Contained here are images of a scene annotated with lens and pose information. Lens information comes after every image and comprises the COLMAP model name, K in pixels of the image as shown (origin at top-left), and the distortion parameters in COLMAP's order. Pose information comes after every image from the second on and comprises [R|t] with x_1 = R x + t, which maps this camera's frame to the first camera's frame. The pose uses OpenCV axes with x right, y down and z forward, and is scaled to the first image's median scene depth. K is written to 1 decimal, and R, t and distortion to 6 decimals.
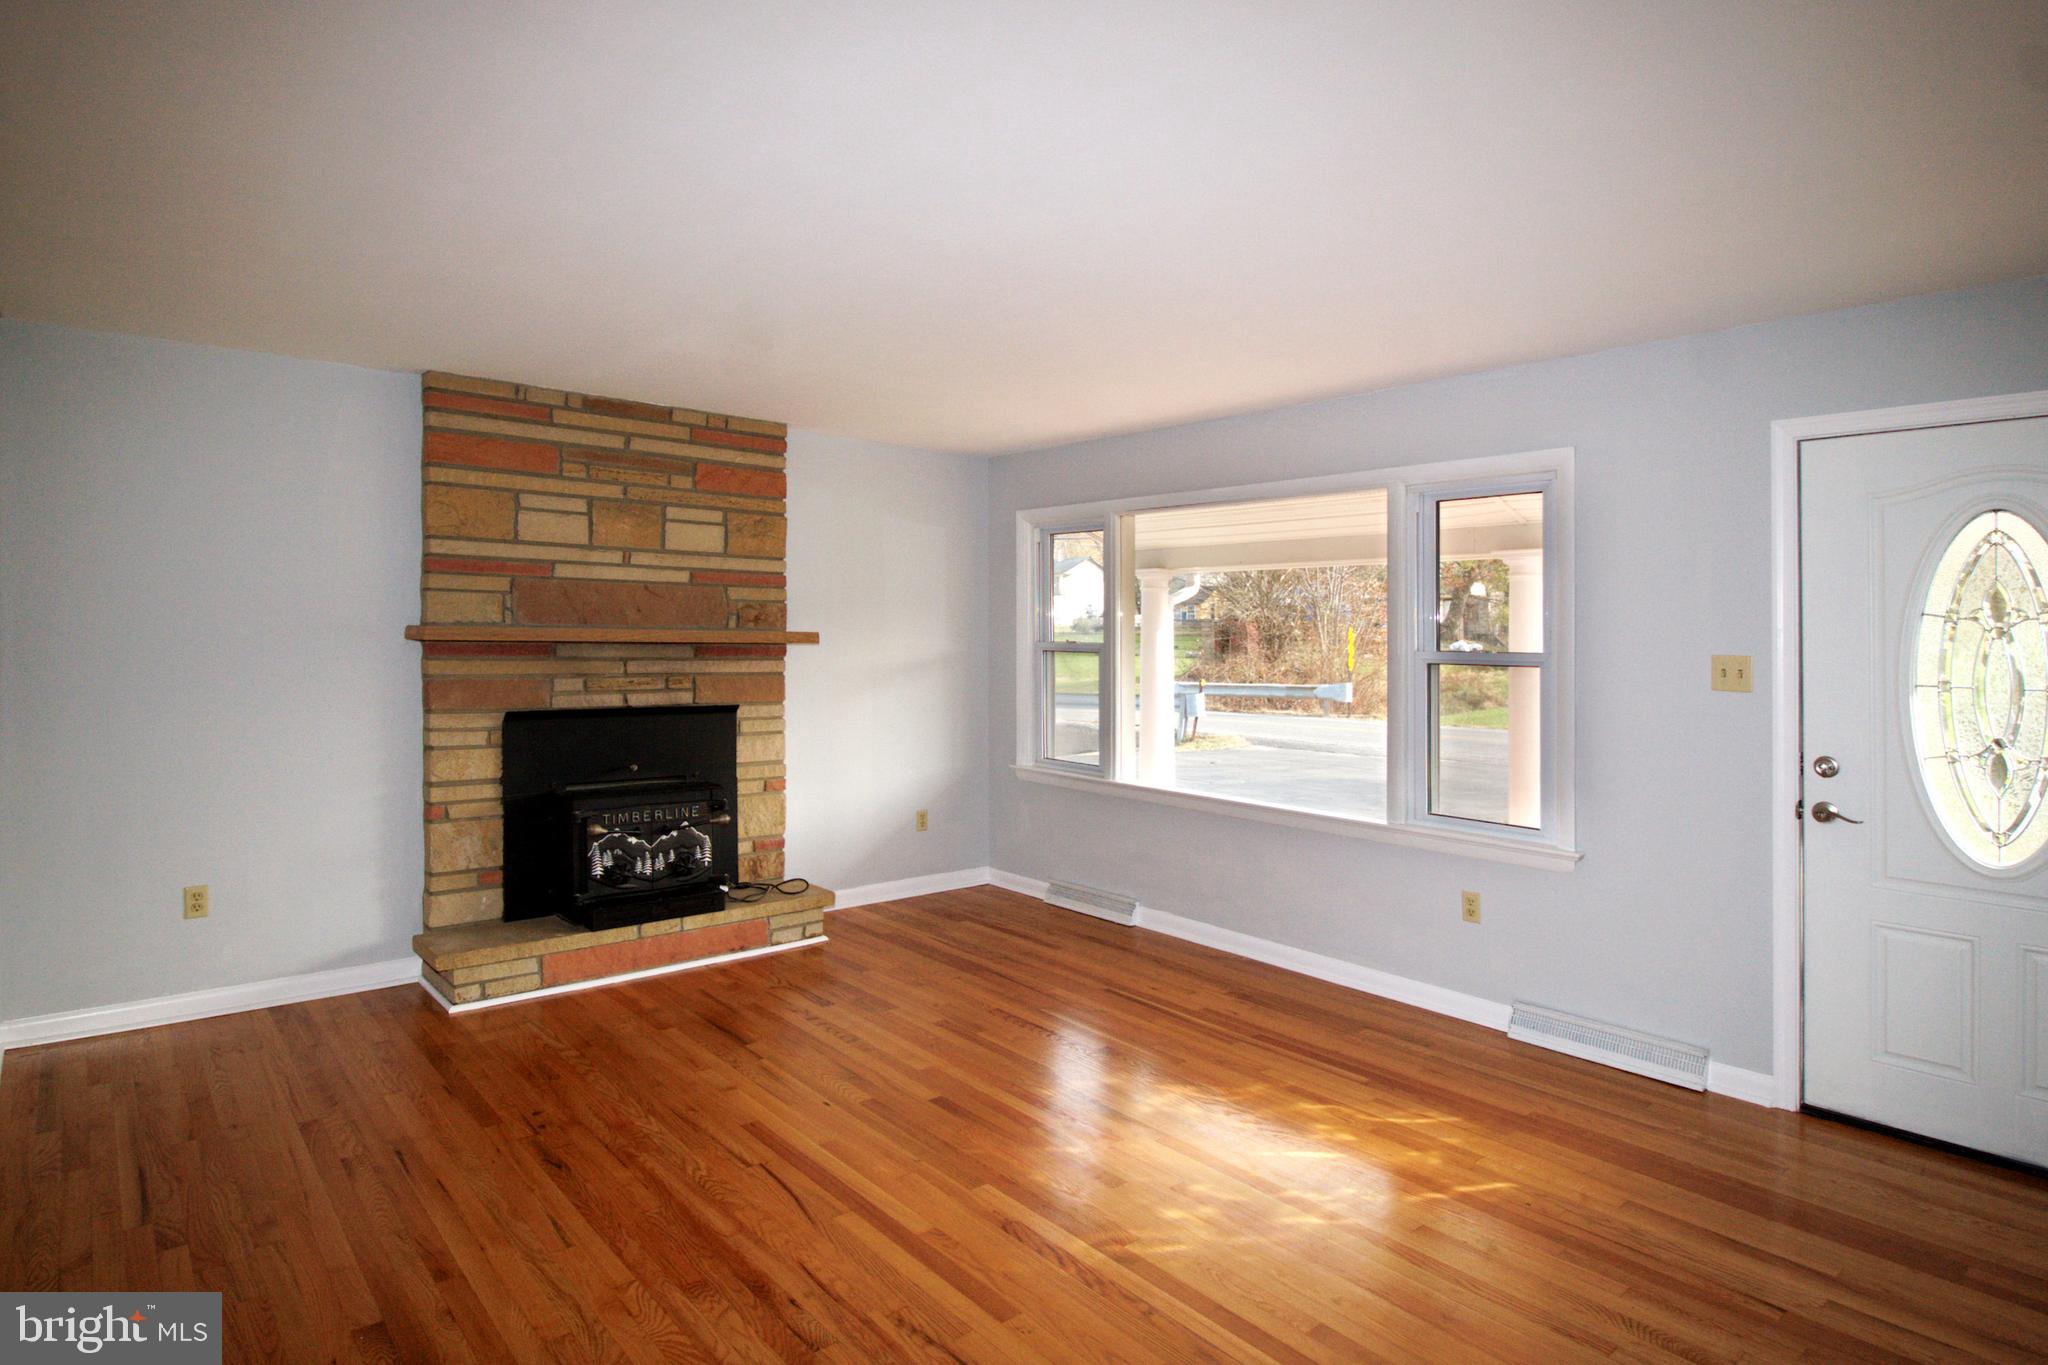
lens RADIAL K [[1084.2, 0, 1034.0], [0, 1084.2, 643.3], [0, 0, 1]] dist [-0.014255, -0.000445]
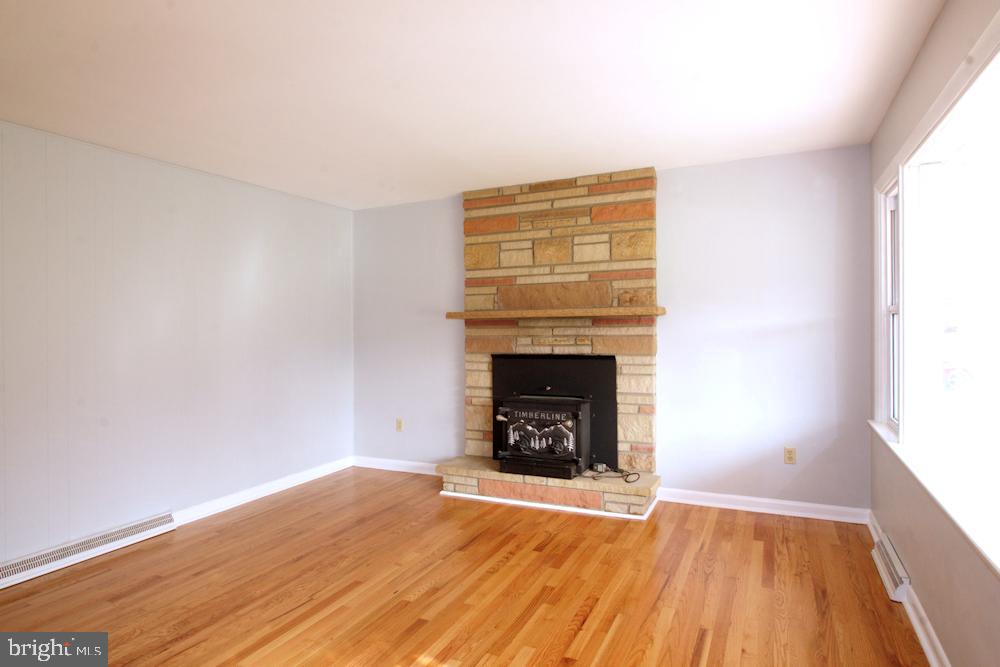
lens RADIAL K [[580.8, 0, 499.7], [0, 580.8, 336.7], [0, 0, 1]] dist [0.003104, -0.000220]
pose [[0.401940, -0.004118, -0.915657, 0.481685], [0.014338, 0.999896, 0.001798, 0.028961], [0.915554, -0.013851, 0.401957, 0.565468]]
